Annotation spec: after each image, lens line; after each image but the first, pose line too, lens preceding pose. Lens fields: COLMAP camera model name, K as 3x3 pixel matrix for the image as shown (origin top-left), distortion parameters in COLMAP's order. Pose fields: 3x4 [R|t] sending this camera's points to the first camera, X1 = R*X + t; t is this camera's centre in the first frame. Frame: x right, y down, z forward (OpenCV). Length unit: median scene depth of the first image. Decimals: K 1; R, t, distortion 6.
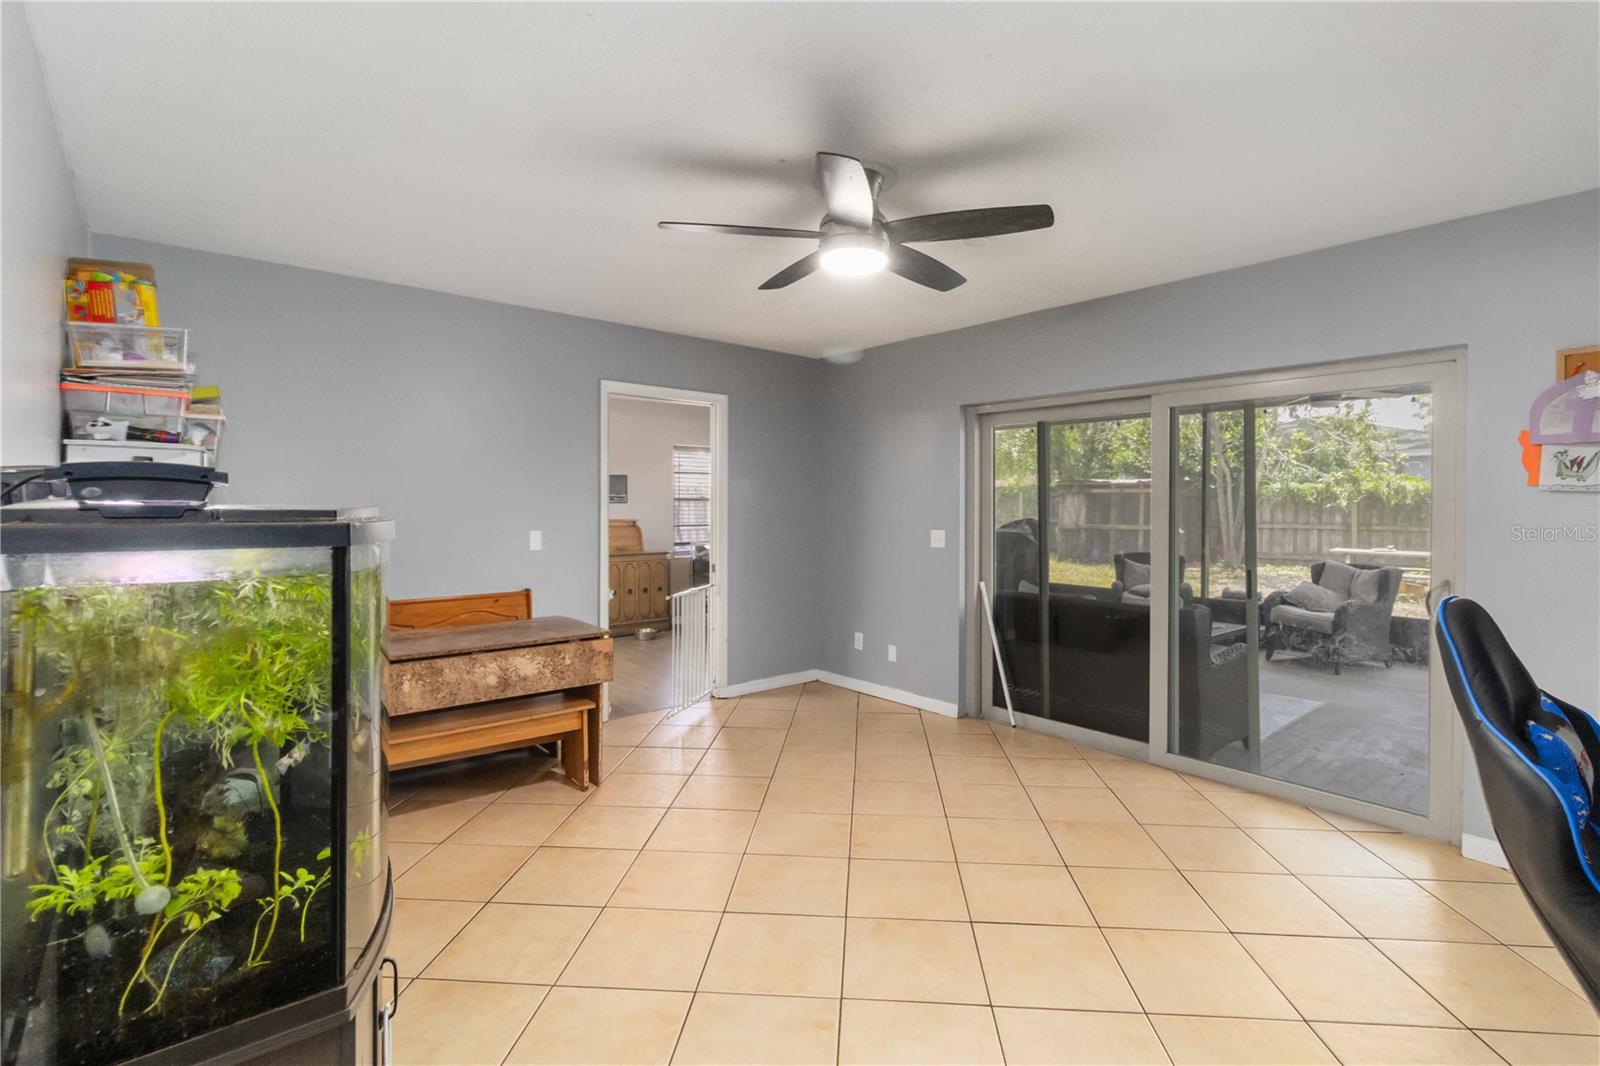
lens RADIAL K [[750.9, 0, 809.9], [0, 750.9, 505.6], [0, 0, 1]] dist [0.004158, 0.000258]
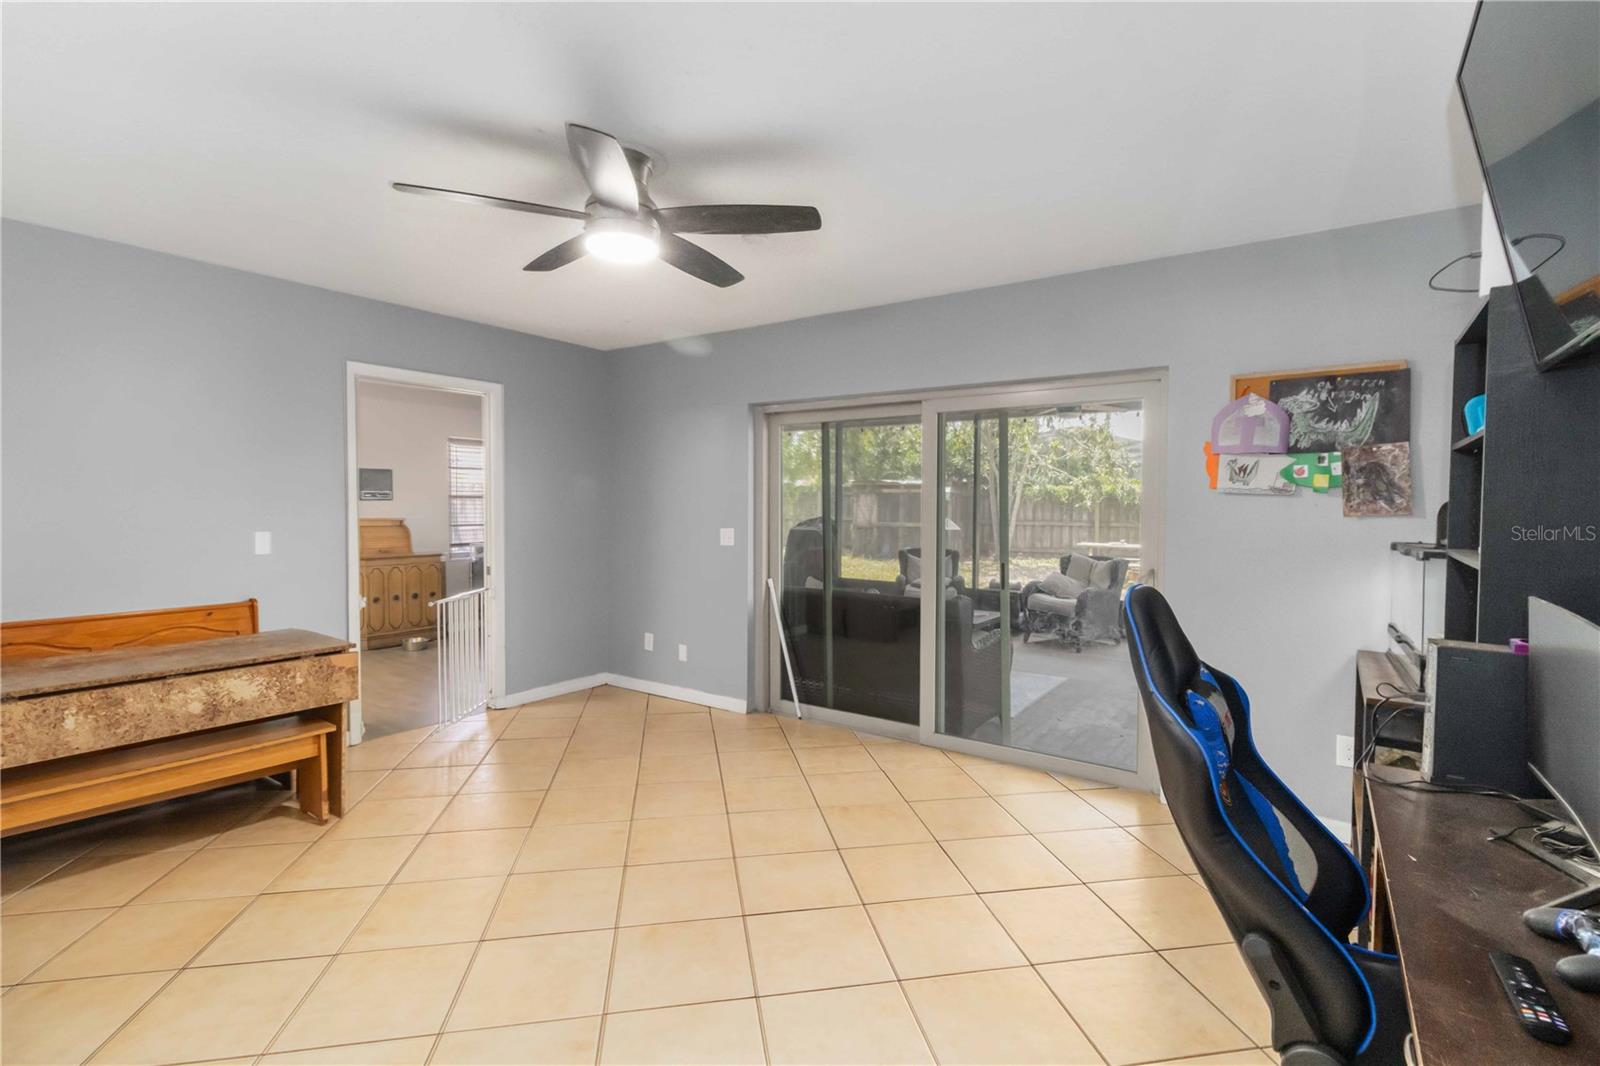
lens RADIAL K [[747.2, 0, 803.7], [0, 747.2, 518.2], [0, 0, 1]] dist [0.003359, 0.000526]
pose [[0.968906, -0.001818, 0.247424, 0.026148], [-0.002821, 0.999827, 0.018393, 0.000354], [-0.247414, -0.018519, 0.968733, 0.009550]]
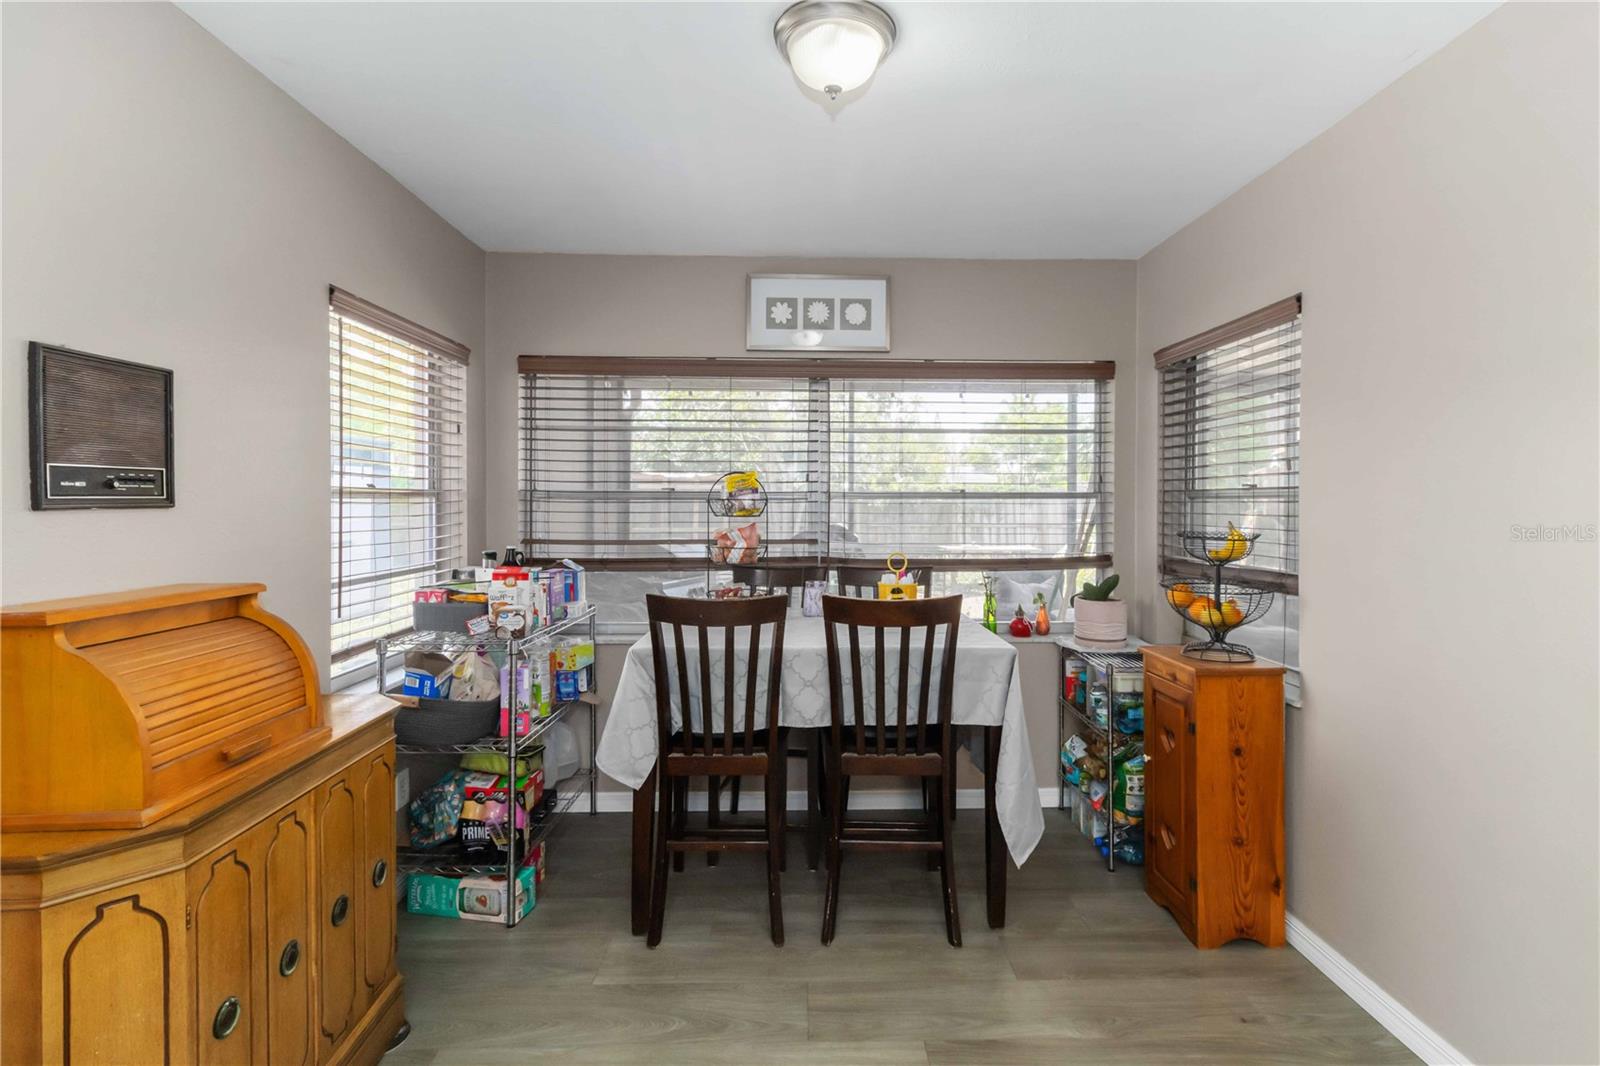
lens RADIAL K [[750.9, 0, 809.9], [0, 750.9, 505.6], [0, 0, 1]] dist [0.004158, 0.000258]
pose [[0.628991, -0.005322, 0.777395, -0.583394], [0.001937, 0.999984, 0.005279, -0.009187], [-0.777410, -0.001815, 0.628991, 1.463026]]
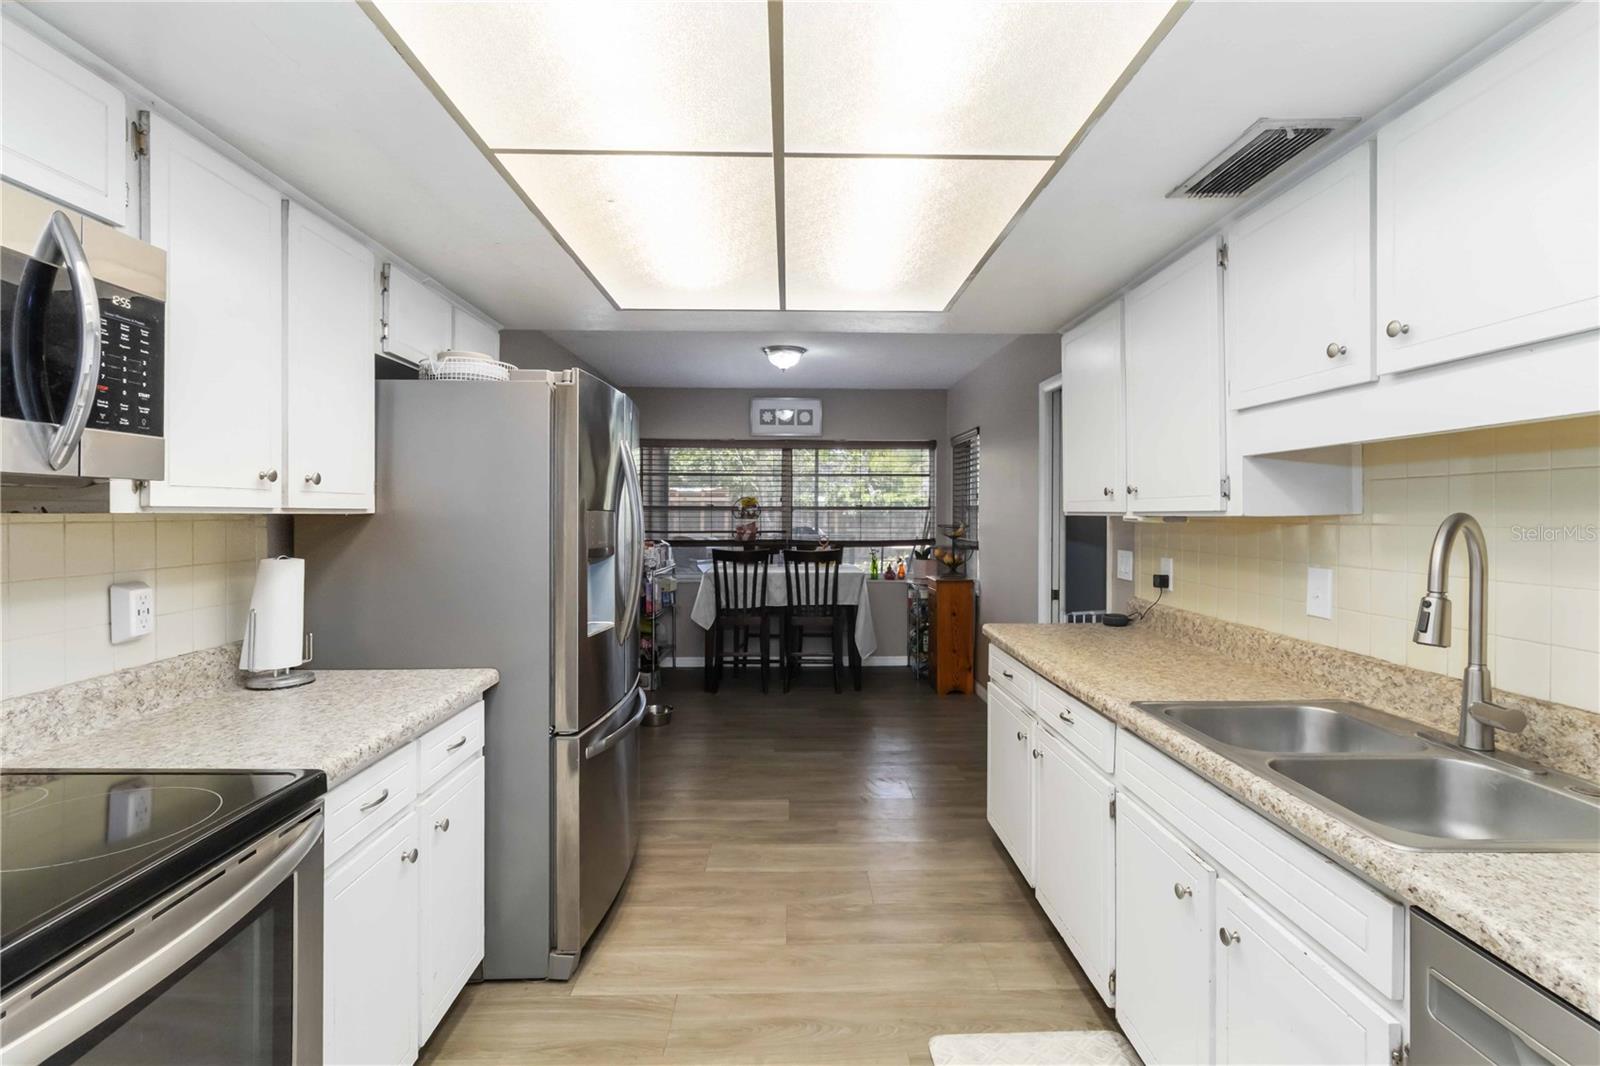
lens RADIAL K [[766.7, 0, 798.4], [0, 766.7, 524.7], [0, 0, 1]] dist [0.000936, 0.000044]
pose [[0.633506, -0.016714, 0.773558, -1.212657], [0.002789, 0.999810, 0.019318, -0.012745], [-0.773733, -0.010080, 0.633431, 0.895777]]
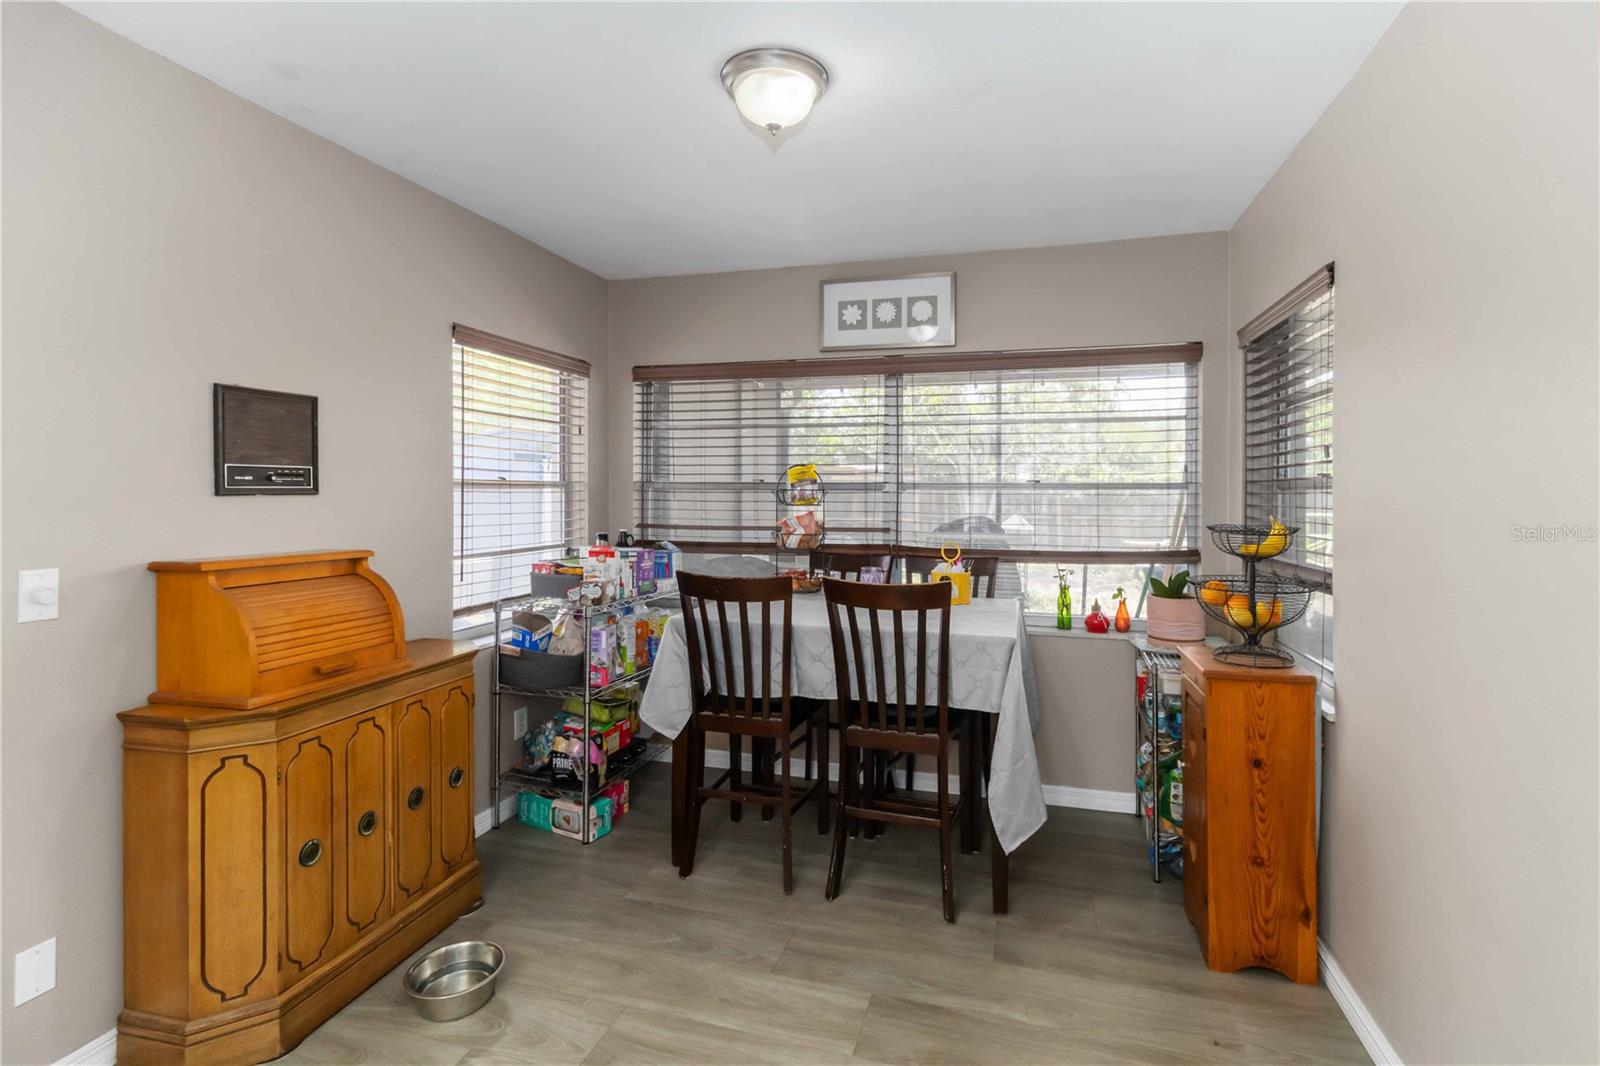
lens RADIAL K [[747.9, 0, 810.0], [0, 747.9, 493.7], [0, 0, 1]] dist [0.003602, 0.000319]
pose [[0.831742, 0.000183, 0.555162, -0.488439], [-0.000739, 0.999999, 0.000777, -0.007935], [-0.555162, -0.001056, 0.831742, 1.307384]]
